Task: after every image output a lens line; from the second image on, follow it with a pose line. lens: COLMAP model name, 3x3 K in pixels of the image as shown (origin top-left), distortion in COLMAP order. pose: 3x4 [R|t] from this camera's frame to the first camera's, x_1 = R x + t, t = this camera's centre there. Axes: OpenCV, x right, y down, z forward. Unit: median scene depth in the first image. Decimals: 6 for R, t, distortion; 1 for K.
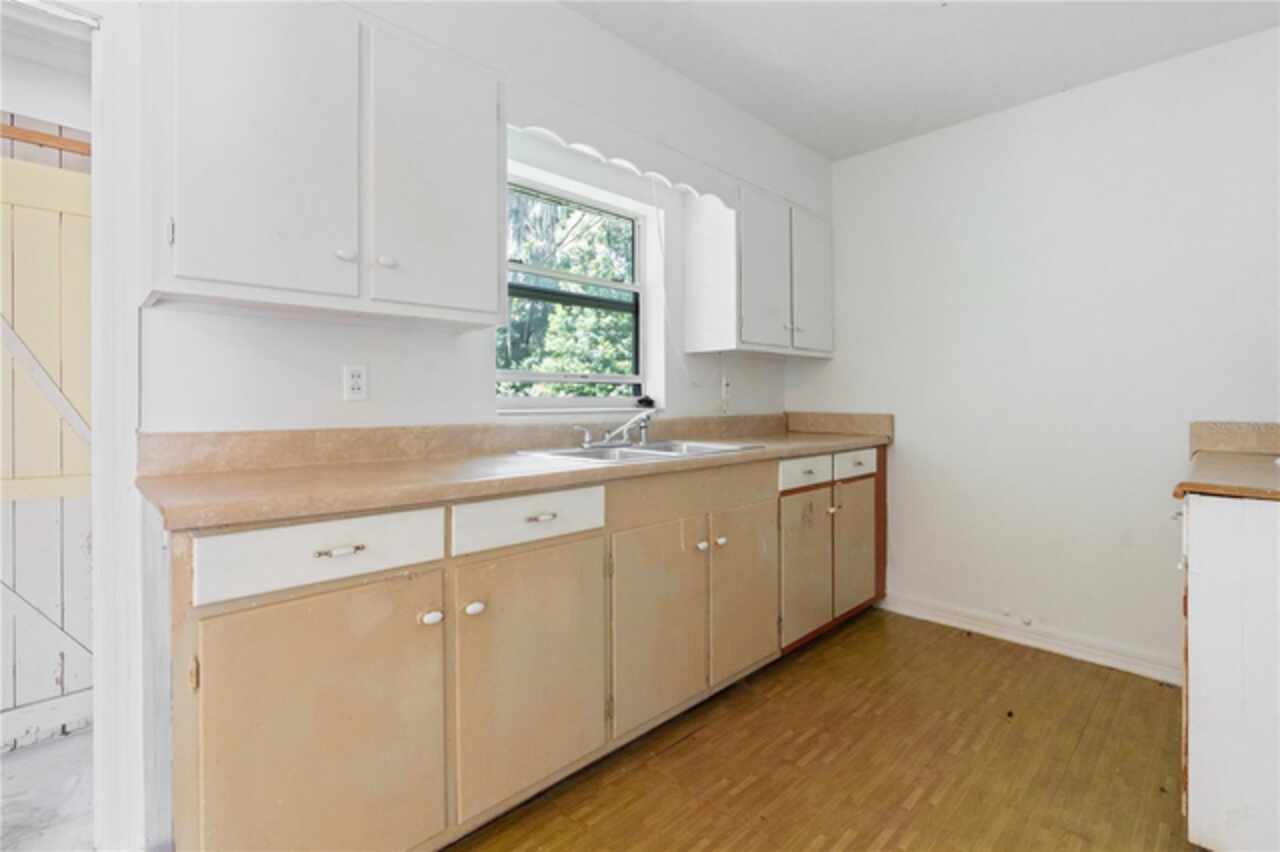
lens RADIAL K [[589.8, 0, 641.2], [0, 589.8, 397.0], [0, 0, 1]] dist [0.030095, 0.000014]
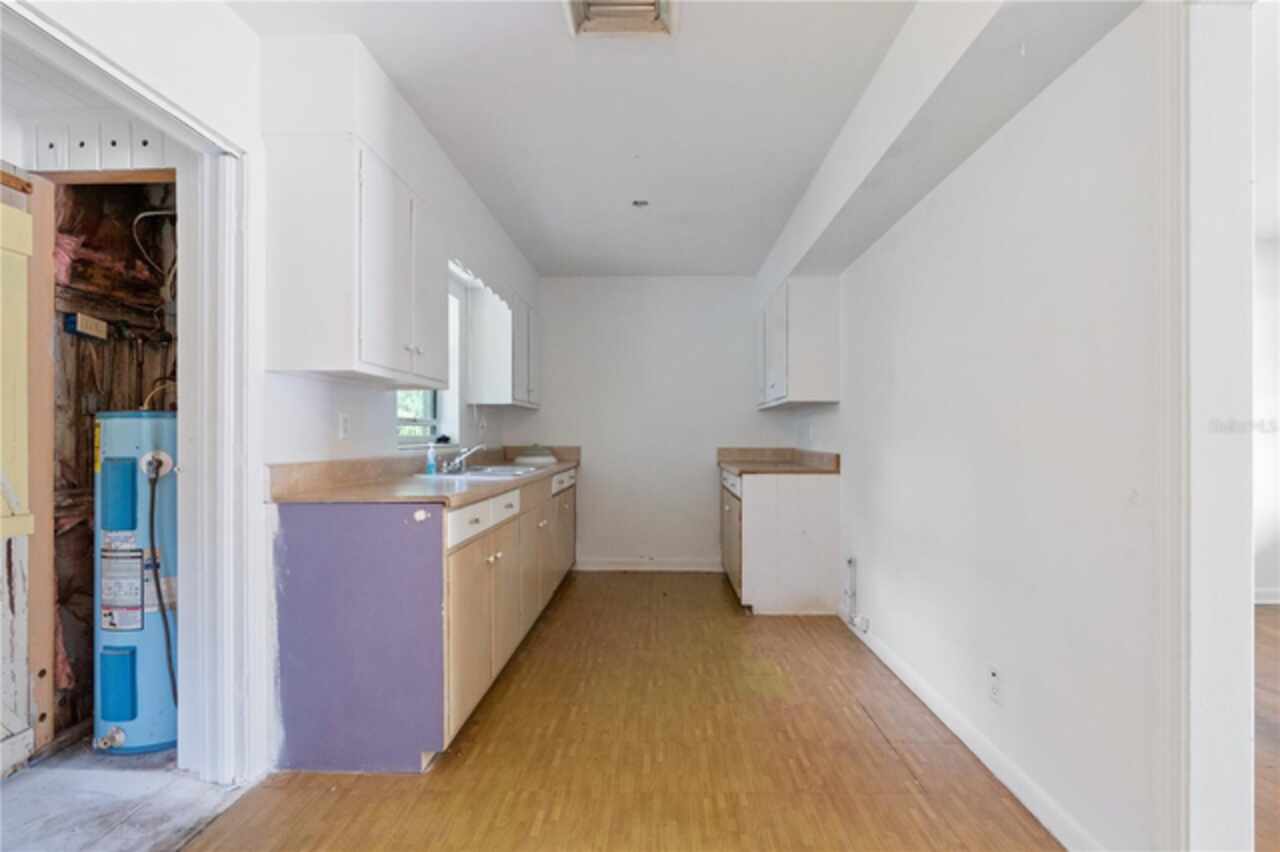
lens RADIAL K [[584.8, 0, 640.0], [0, 584.8, 426.0], [0, 0, 1]] dist [-0.000373, -0.000148]
pose [[0.733747, 0.012580, 0.679306, -0.796967], [-0.003740, 0.999888, -0.014477, -0.006980], [-0.679412, 0.008082, 0.733712, -0.392222]]
